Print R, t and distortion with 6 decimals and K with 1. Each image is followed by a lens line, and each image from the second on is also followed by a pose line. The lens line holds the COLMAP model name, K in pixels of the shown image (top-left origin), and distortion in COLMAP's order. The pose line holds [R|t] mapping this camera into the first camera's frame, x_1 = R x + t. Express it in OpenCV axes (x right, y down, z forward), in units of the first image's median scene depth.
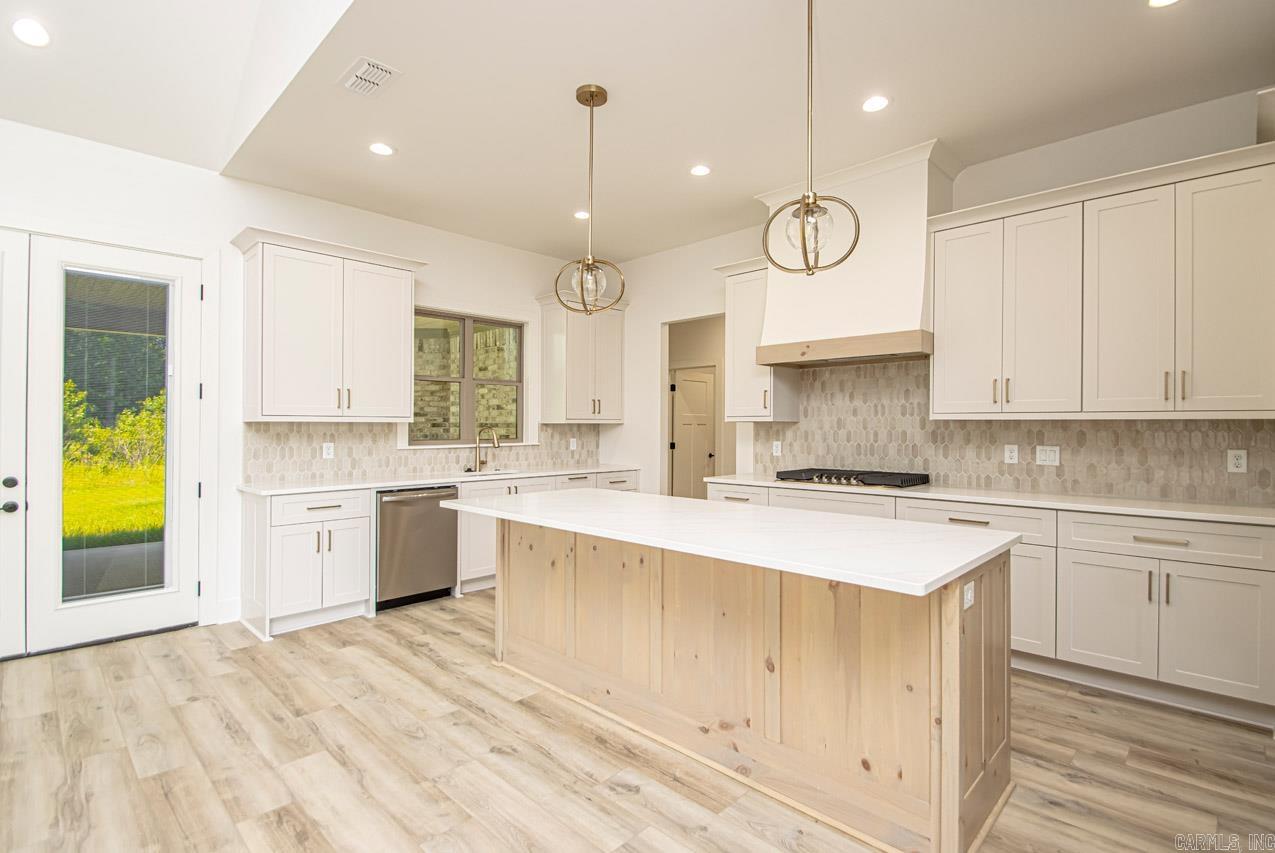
lens RADIAL K [[581.6, 0, 637.5], [0, 581.6, 426.5], [0, 0, 1]] dist [0.011219, -0.013423]
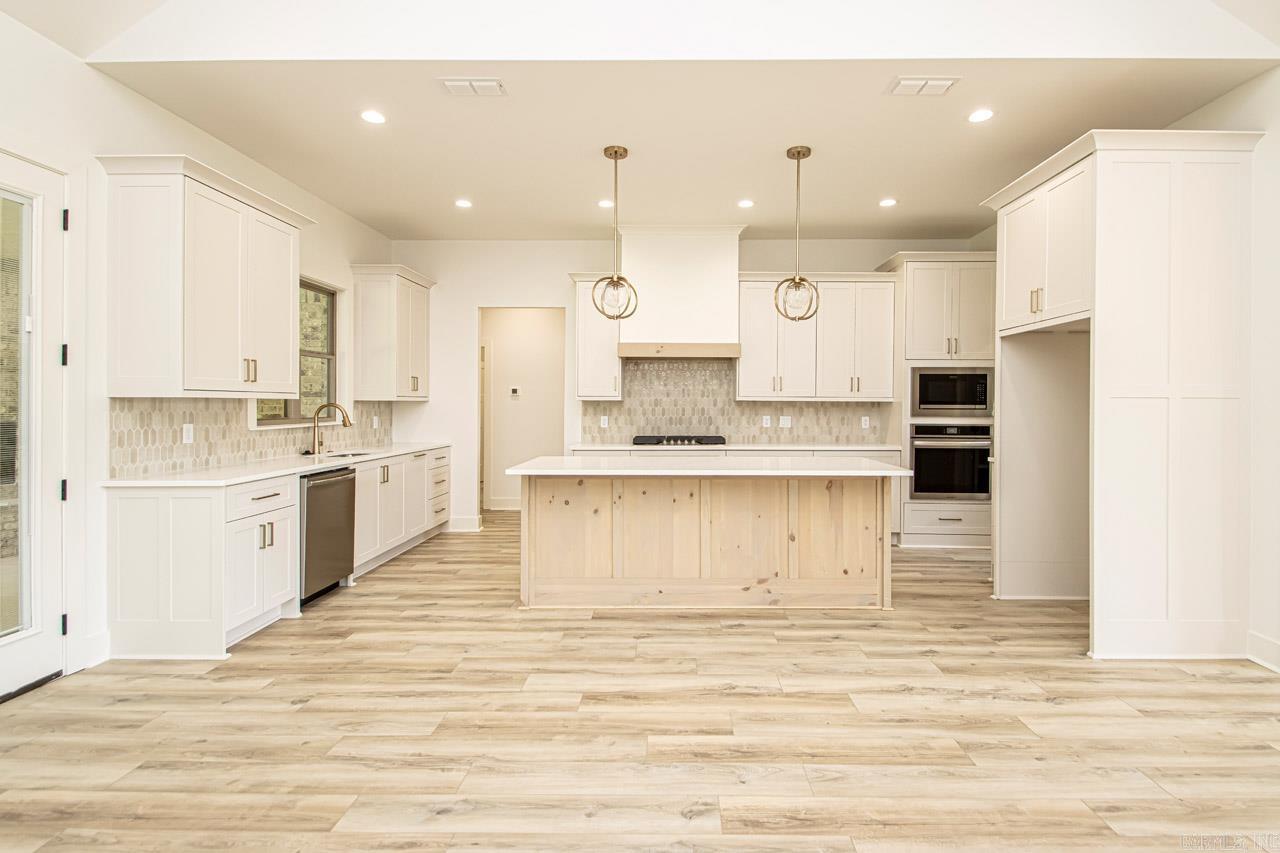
lens RADIAL K [[614.2, 0, 638.3], [0, 614.2, 407.9], [0, 0, 1]] dist [0.004690, -0.000170]
pose [[0.749733, -0.002264, 0.661737, -0.745550], [-0.002074, 0.999981, 0.005771, -0.000091], [-0.661737, -0.005699, 0.749714, -0.057752]]
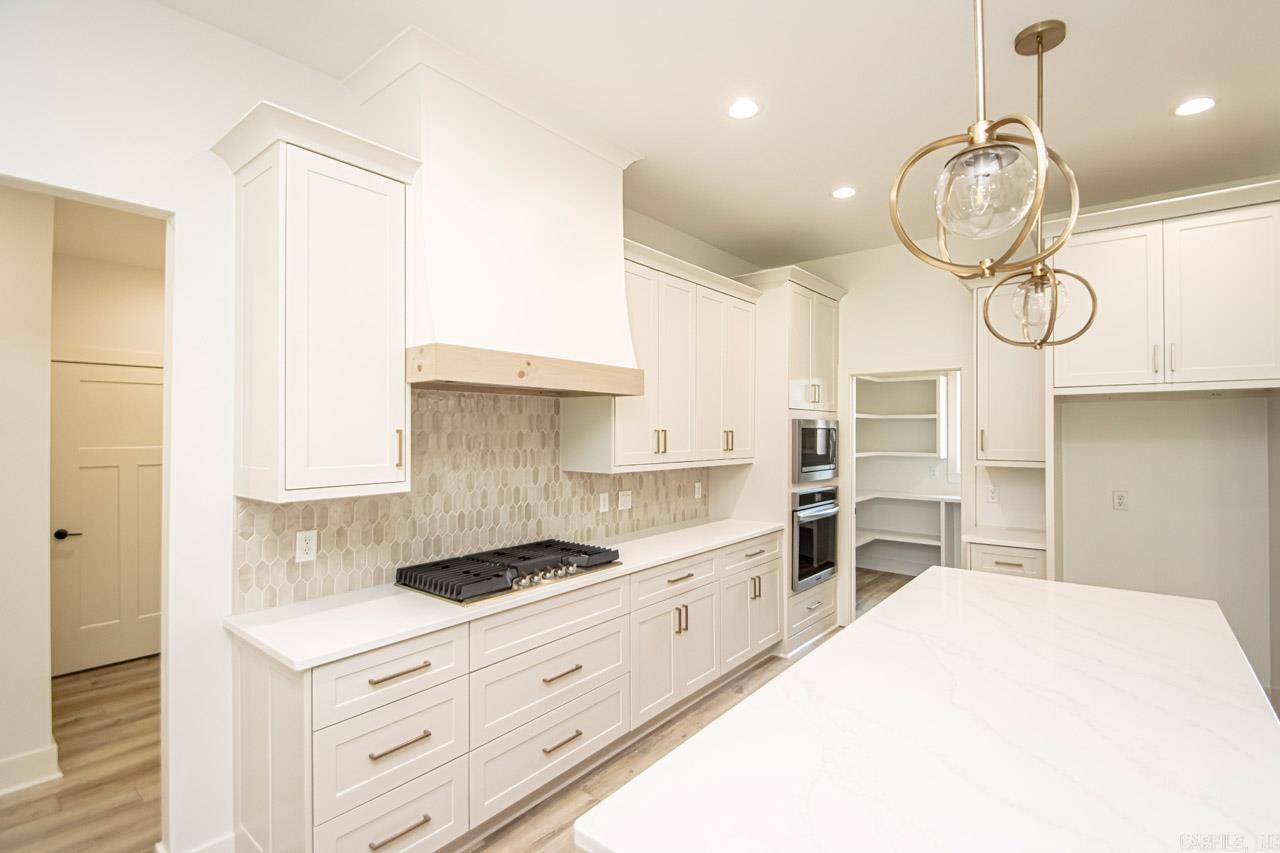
lens RADIAL K [[589.3, 0, 644.5], [0, 589.3, 426.3], [0, 0, 1]] dist [0.008391, -0.000732]
pose [[-0.091849, 0.005530, 0.995758, -0.340352], [0.001806, 0.999984, -0.005387, -0.072261], [-0.995771, 0.001304, -0.091858, 0.980007]]
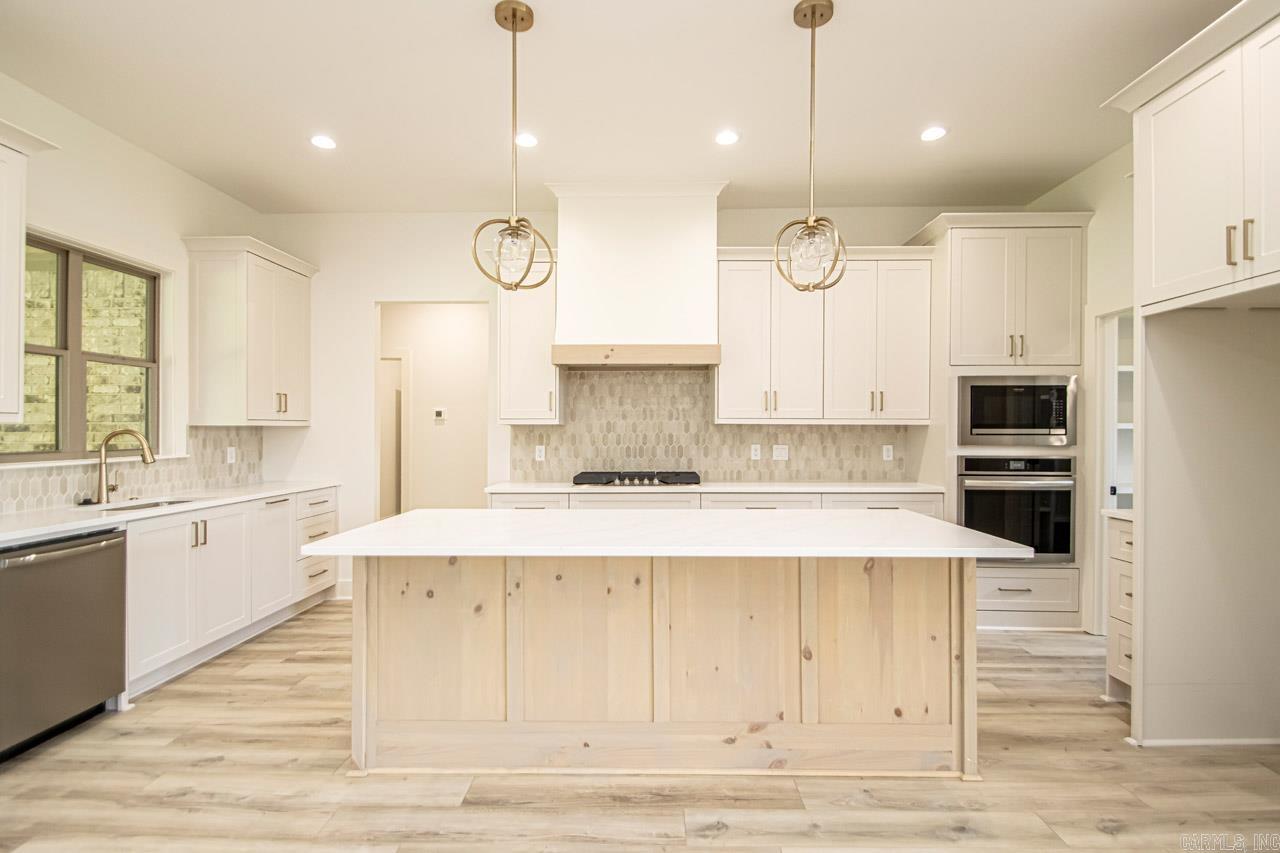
lens RADIAL K [[613.4, 0, 622.9], [0, 613.4, 430.1], [0, 0, 1]] dist [0.012751, -0.016617]
pose [[0.746616, -0.001335, 0.665254, -0.414850], [0.001241, 0.999999, 0.000614, -0.000005], [-0.665254, 0.000367, 0.746617, 0.207623]]
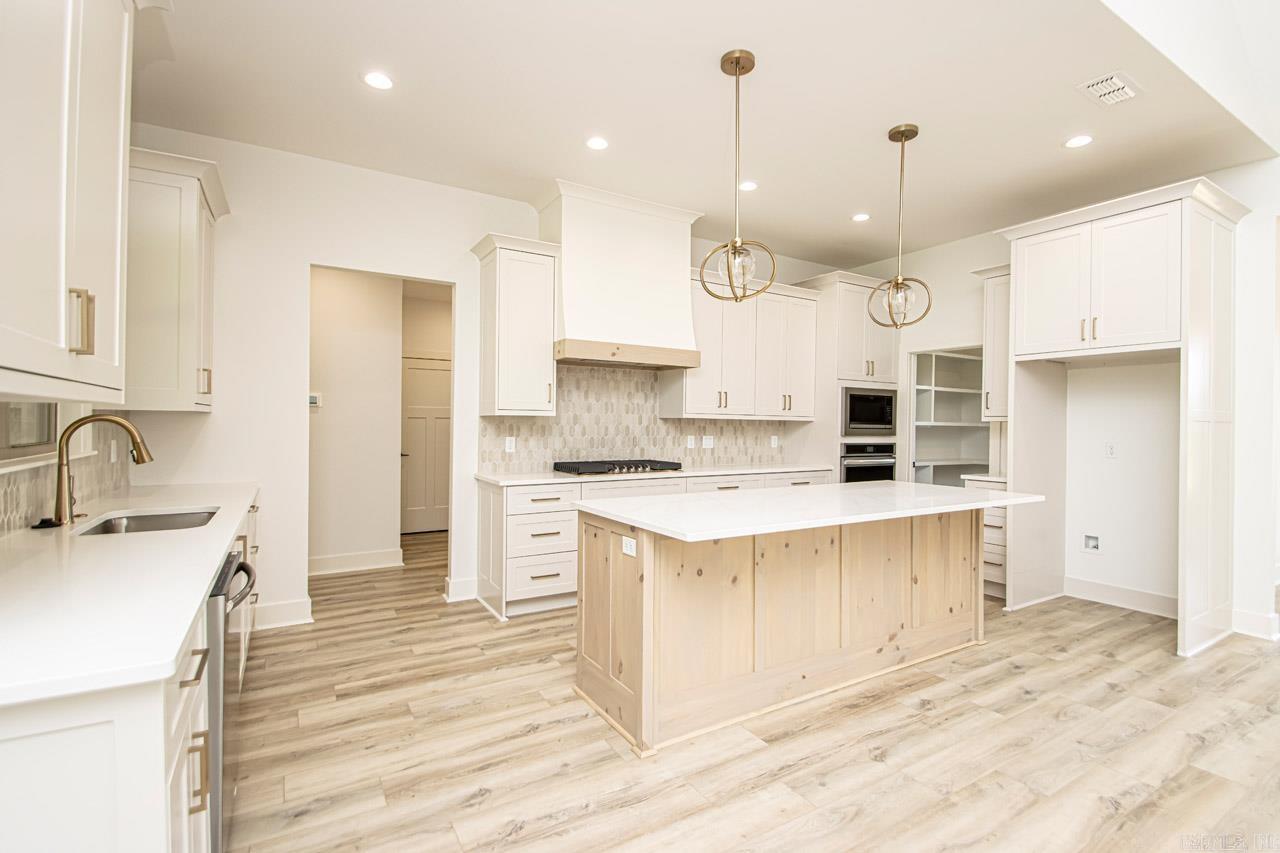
lens RADIAL K [[597.1, 0, 640.0], [0, 597.1, 426.5], [0, 0, 1]] dist [0.010576, -0.014608]
pose [[0.268243, -0.002829, 0.963347, -0.803336], [-0.010549, 0.999927, 0.005874, 0.001333], [-0.963293, -0.011738, 0.268194, 0.690648]]
